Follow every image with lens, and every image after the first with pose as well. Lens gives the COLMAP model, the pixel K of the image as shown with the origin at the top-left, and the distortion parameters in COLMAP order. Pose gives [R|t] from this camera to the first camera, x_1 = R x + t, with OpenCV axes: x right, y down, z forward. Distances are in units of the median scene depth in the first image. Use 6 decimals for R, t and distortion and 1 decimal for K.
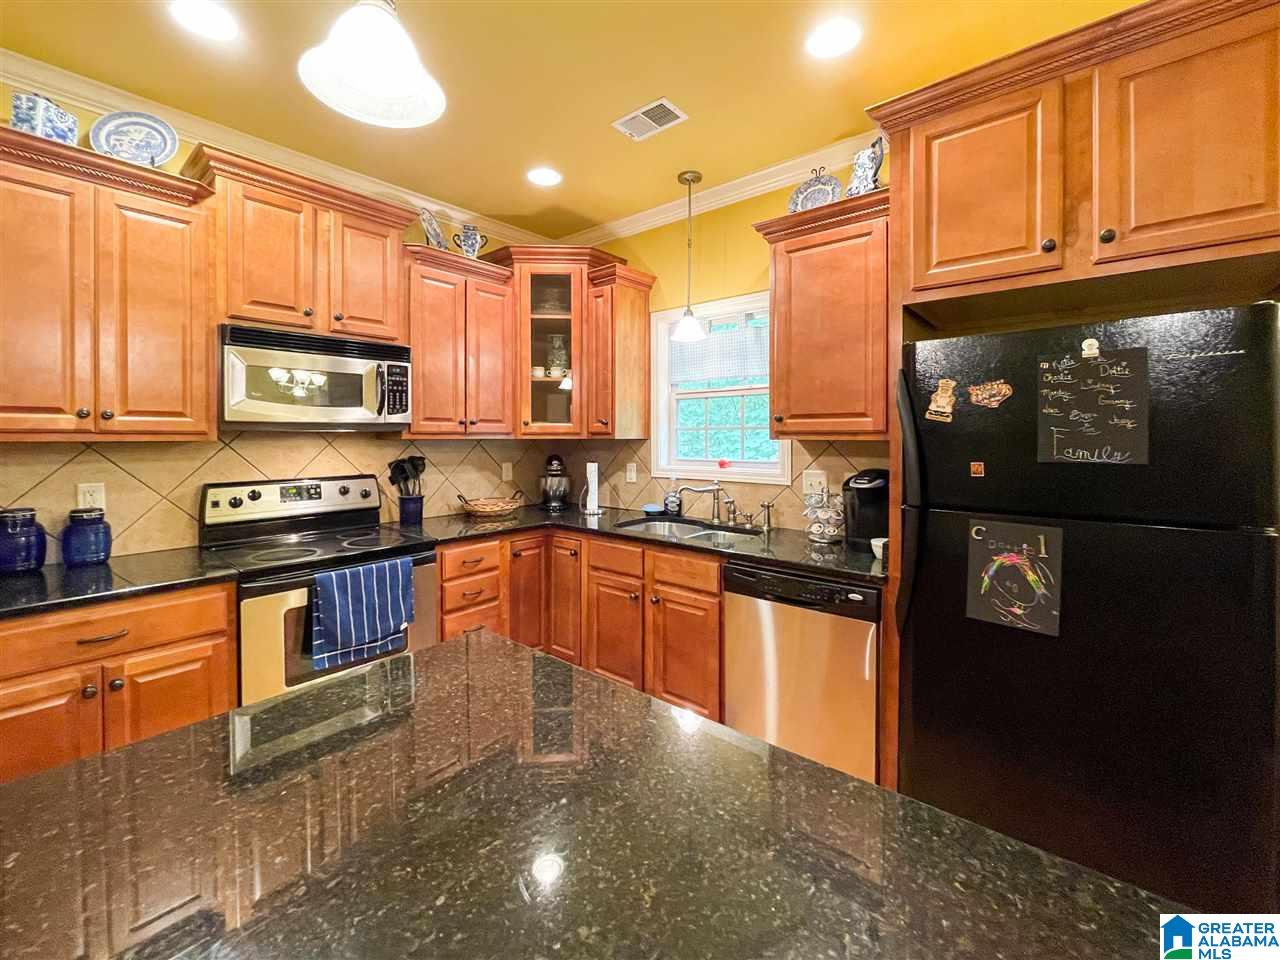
lens RADIAL K [[530.1, 0, 629.4], [0, 530.1, 442.3], [0, 0, 1]] dist [-0.010263, 0.001568]
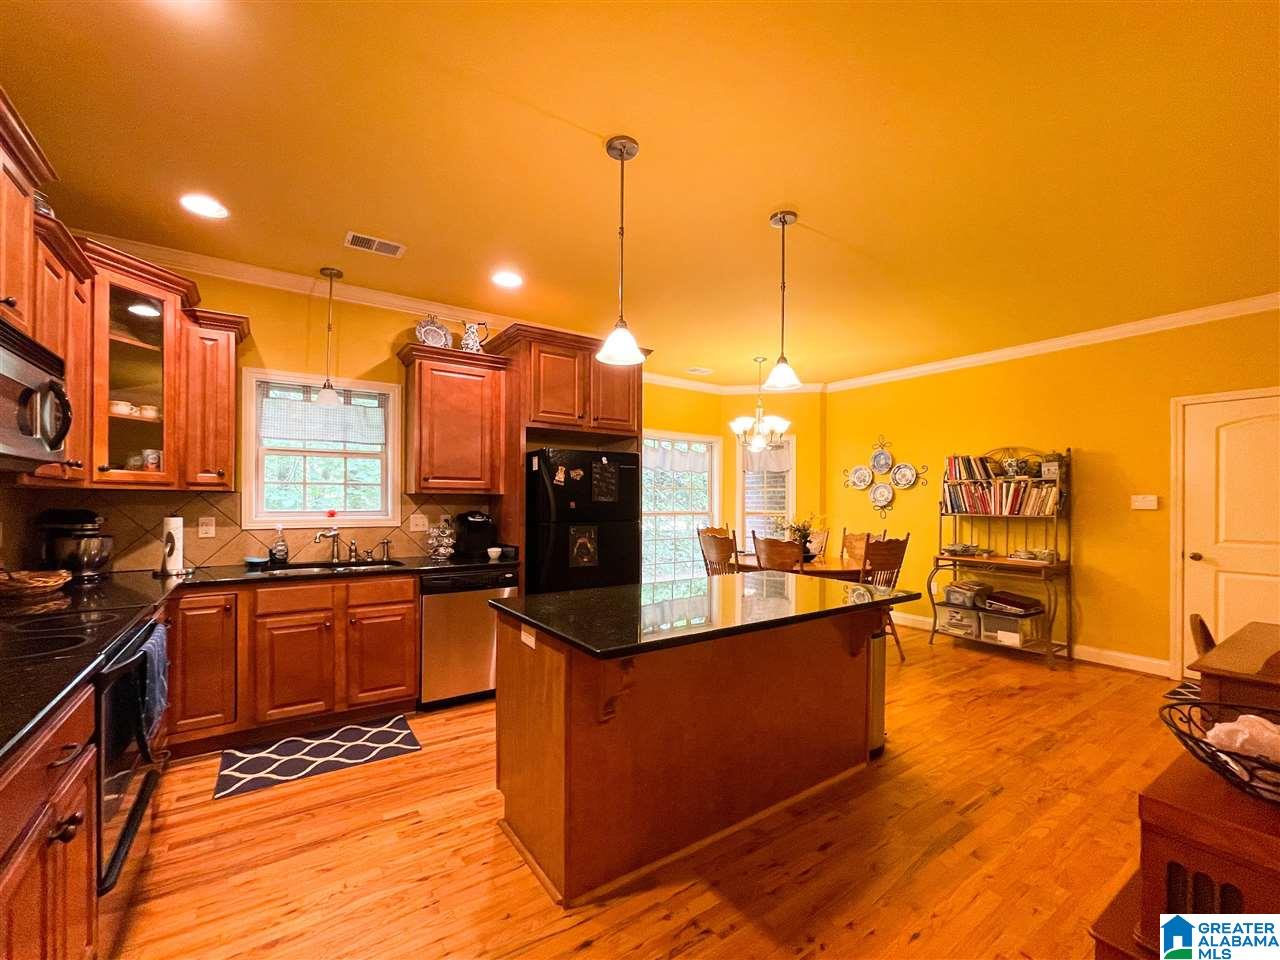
lens RADIAL K [[530.1, 0, 621.6], [0, 530.1, 500.0], [0, 0, 1]] dist [-0.010263, 0.001568]
pose [[0.282361, 0.003065, 0.959303, -0.878600], [0.005038, 0.999976, -0.004678, 0.022108], [-0.959295, 0.006154, 0.282339, 0.052998]]
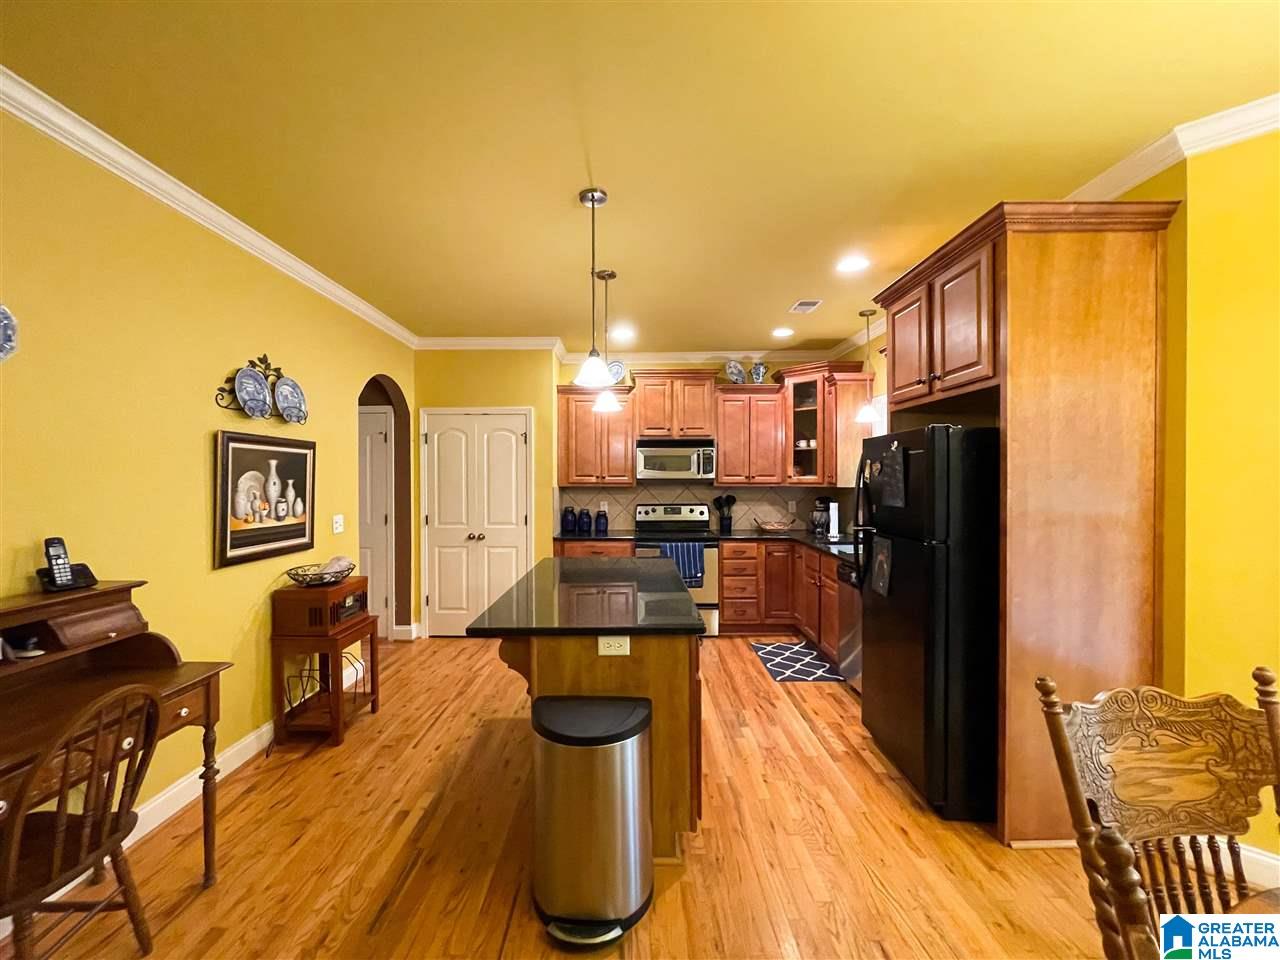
lens RADIAL K [[530.1, 0, 624.9], [0, 530.1, 482.6], [0, 0, 1]] dist [-0.010263, 0.001568]
pose [[0.636519, 0.007583, -0.771224, 0.840231], [-0.007426, 0.999966, 0.003703, -0.023032], [0.771226, 0.003370, 0.636553, -0.477055]]
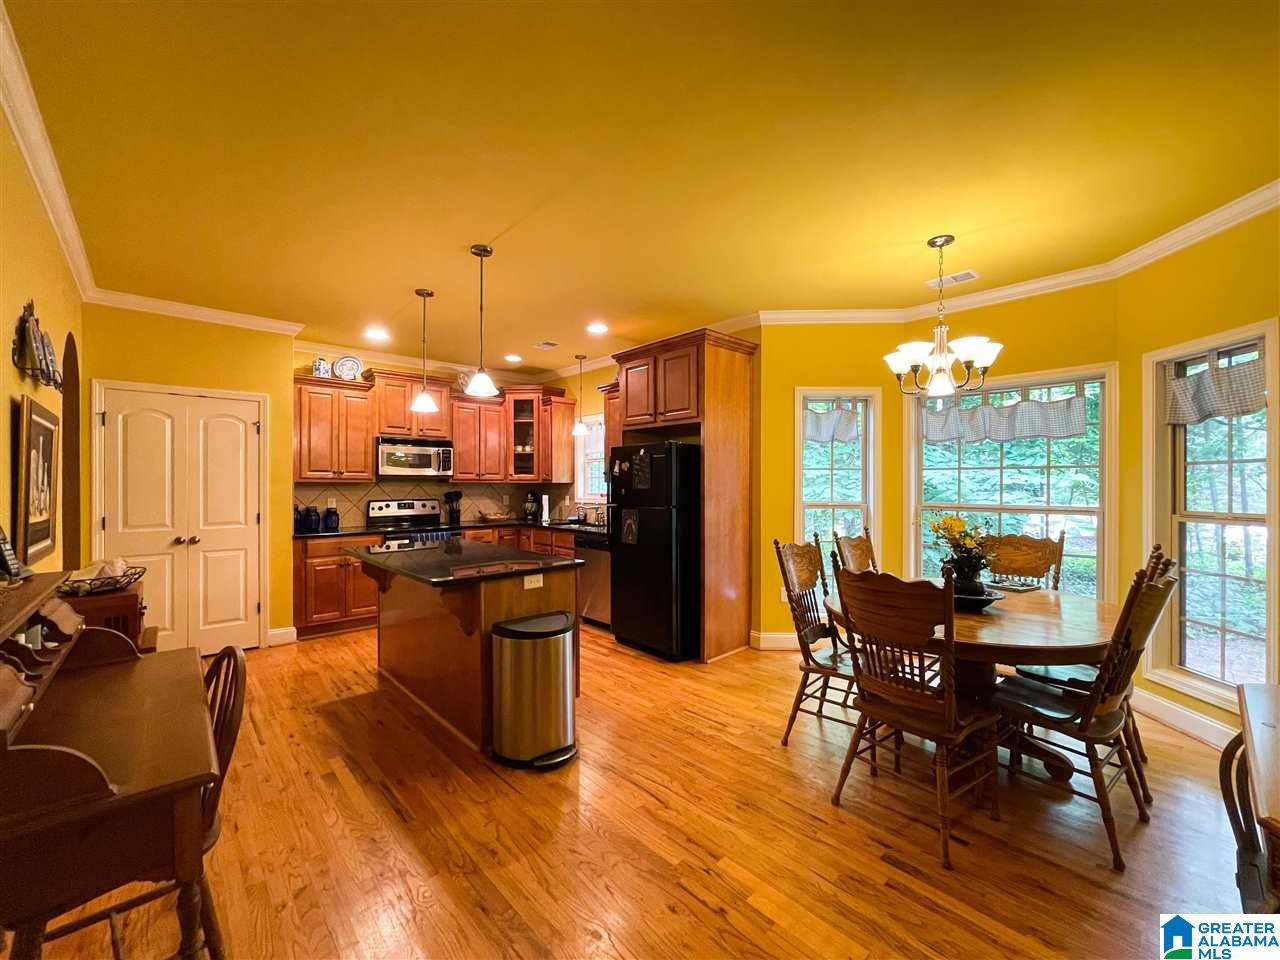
lens RADIAL K [[530.1, 0, 637.8], [0, 530.1, 487.7], [0, 0, 1]] dist [-0.010263, 0.001568]
pose [[0.992271, 0.002322, -0.124064, 0.602192], [-0.002904, 0.999986, -0.004510, 0.023340], [0.124052, 0.004835, 0.992264, -1.050321]]
